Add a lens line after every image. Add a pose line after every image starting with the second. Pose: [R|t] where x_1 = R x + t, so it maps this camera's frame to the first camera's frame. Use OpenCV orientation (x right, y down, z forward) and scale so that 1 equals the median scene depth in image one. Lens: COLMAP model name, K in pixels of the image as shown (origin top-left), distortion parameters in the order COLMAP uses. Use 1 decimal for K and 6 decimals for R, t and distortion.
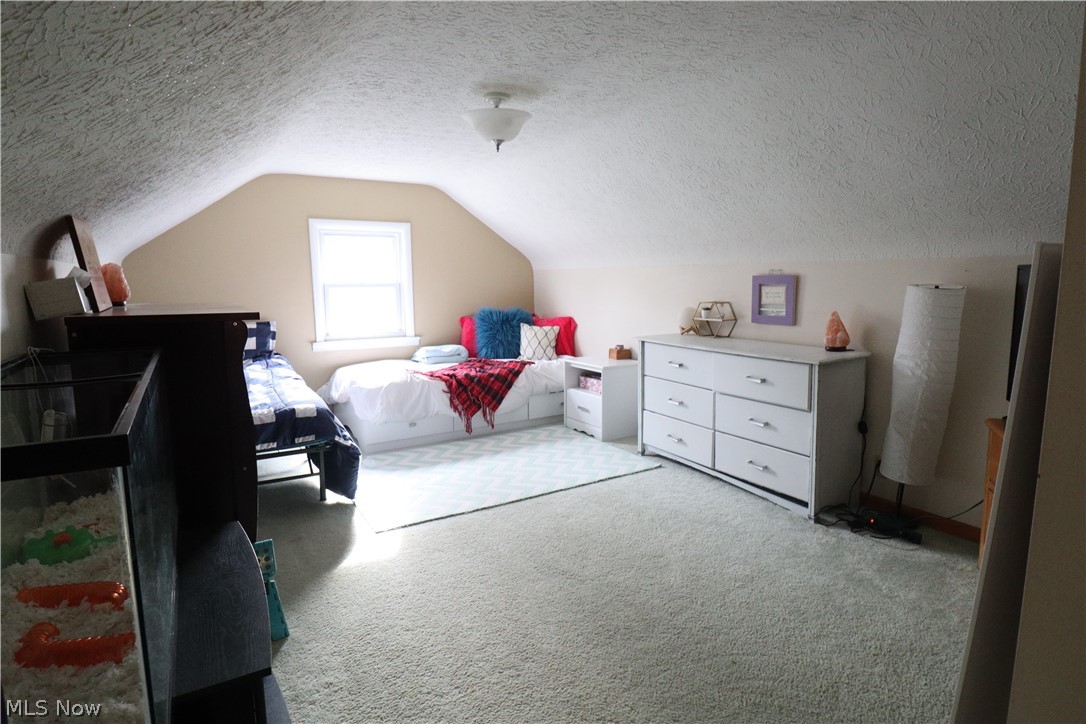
lens RADIAL K [[579.7, 0, 544.0], [0, 579.7, 360.9], [0, 0, 1]] dist [-0.004732, -0.006460]
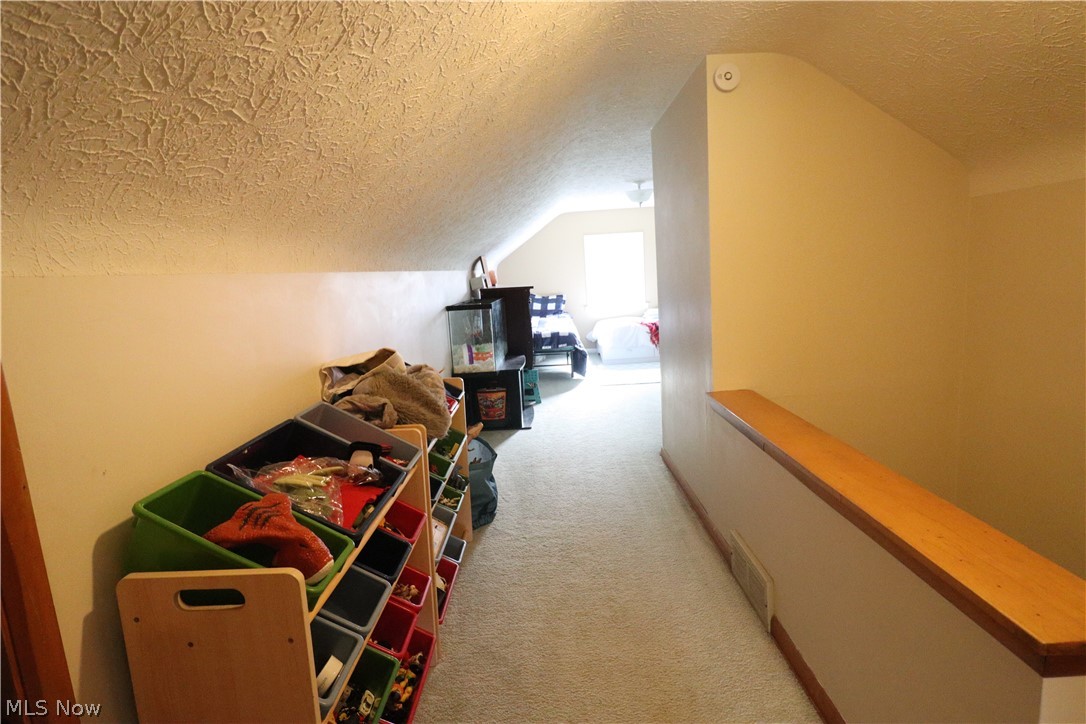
lens RADIAL K [[579.7, 0, 542.0], [0, 579.7, 359.9], [0, 0, 1]] dist [-0.004732, -0.006460]
pose [[0.847328, 0.034901, -0.529922, 0.546826], [-0.018575, 0.999175, 0.036106, 0.089216], [0.530745, -0.020750, 0.847277, -0.718458]]
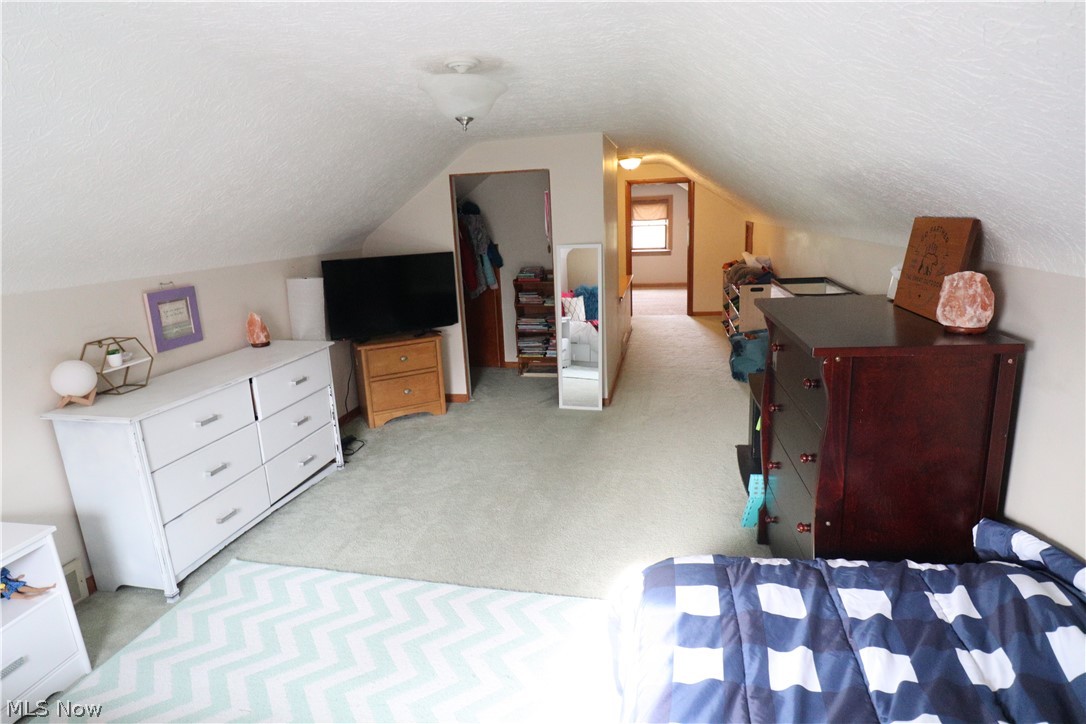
lens RADIAL K [[579.7, 0, 543.0], [0, 579.7, 359.5], [0, 0, 1]] dist [-0.004732, -0.006460]
pose [[-0.727230, -0.125738, 0.674779, -0.562906], [0.145381, 0.932558, 0.330454, -0.247848], [-0.670821, 0.338416, -0.659904, 1.208259]]
